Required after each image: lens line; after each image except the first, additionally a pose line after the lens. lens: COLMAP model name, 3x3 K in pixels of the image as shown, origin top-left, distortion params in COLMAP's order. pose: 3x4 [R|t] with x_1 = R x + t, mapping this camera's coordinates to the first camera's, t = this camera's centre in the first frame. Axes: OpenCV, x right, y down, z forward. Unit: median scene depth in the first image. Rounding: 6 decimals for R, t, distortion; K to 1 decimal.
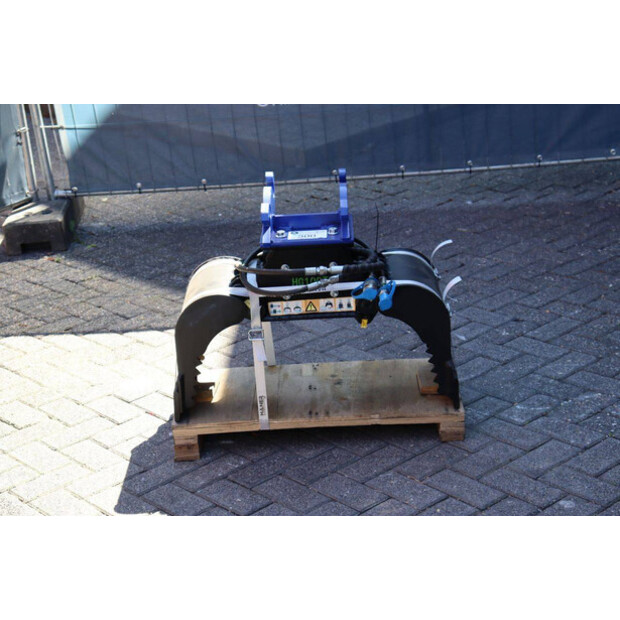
lens RADIAL K [[1253.1, 0, 310.0], [0, 1253.1, 309.2], [0, 0, 1]] dist [0.329296, 0.000000]
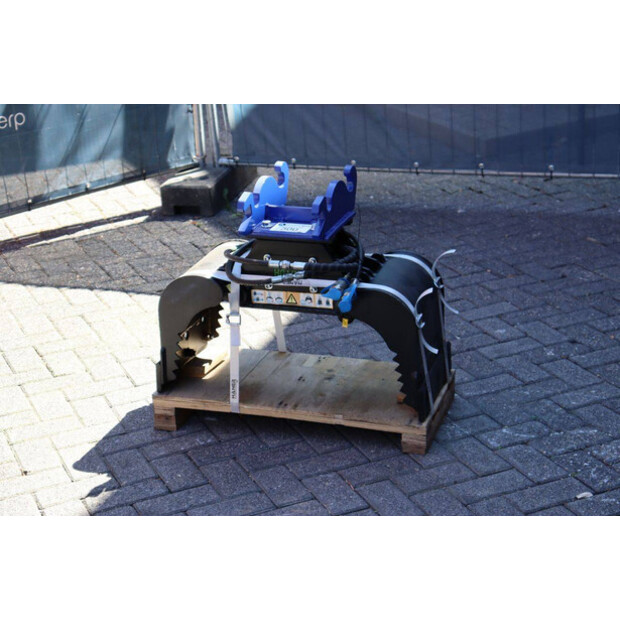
lens RADIAL K [[1253.1, 0, 309.7], [0, 1253.1, 309.2], [0, 0, 1]] dist [0.329296, 0.000000]
pose [[0.950377, 0.132168, -0.281629, 0.288820], [-0.125438, 0.991217, 0.041875, -0.036686], [0.284690, -0.004470, 0.958609, 0.037120]]
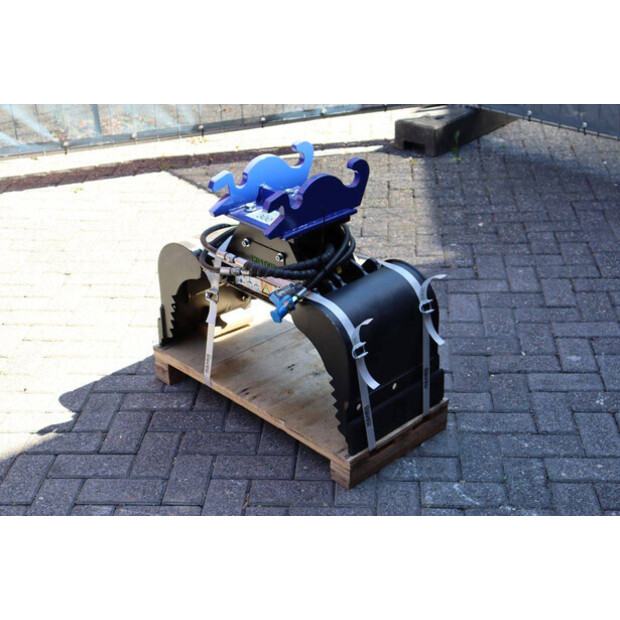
lens RADIAL K [[1015.9, 0, 307.2], [0, 1015.9, 312.7], [0, 0, 1]] dist [0.170909, 0.000000]
pose [[0.694470, 0.373522, -0.614973, 0.486886], [-0.265394, 0.927409, 0.263588, -0.190820], [0.668788, -0.019843, 0.743188, 0.430416]]
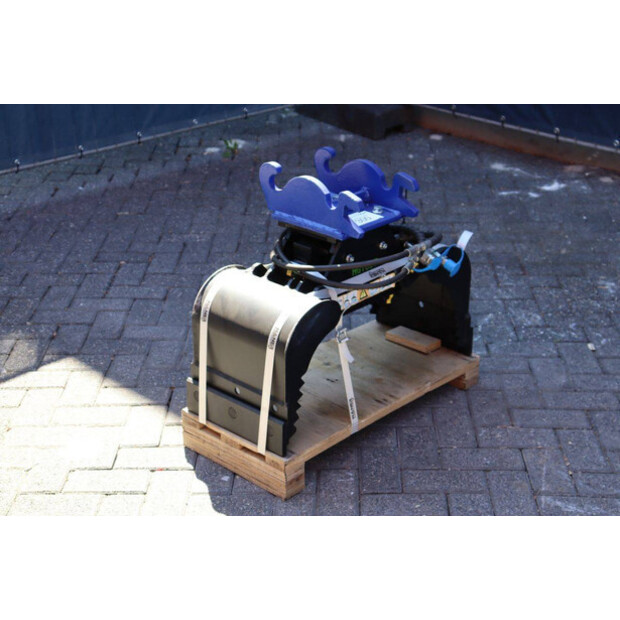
lens RADIAL K [[1090.5, 0, 313.0], [0, 1090.5, 307.1], [0, 0, 1]] dist [0.242928, 0.000000]
pose [[0.681975, -0.239577, 0.691023, -0.579128], [0.214464, 0.968800, 0.124226, -0.099519], [-0.699225, 0.063481, 0.712078, 0.422089]]
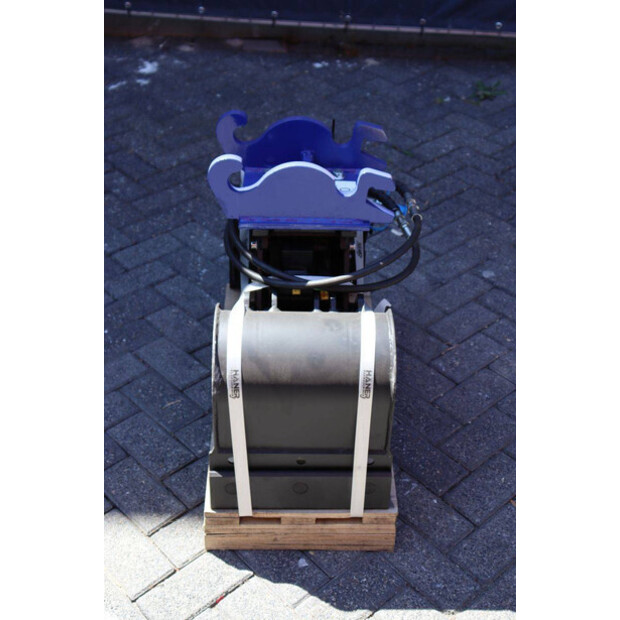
lens RADIAL K [[918.8, 0, 305.3], [0, 918.8, 316.1], [0, 0, 1]] dist [0.138602, 0.000000]
pose [[-0.014130, -0.532671, 0.846205, -0.475316], [0.324596, 0.798012, 0.507754, -0.268703], [-0.945747, 0.281849, 0.161627, 0.903834]]
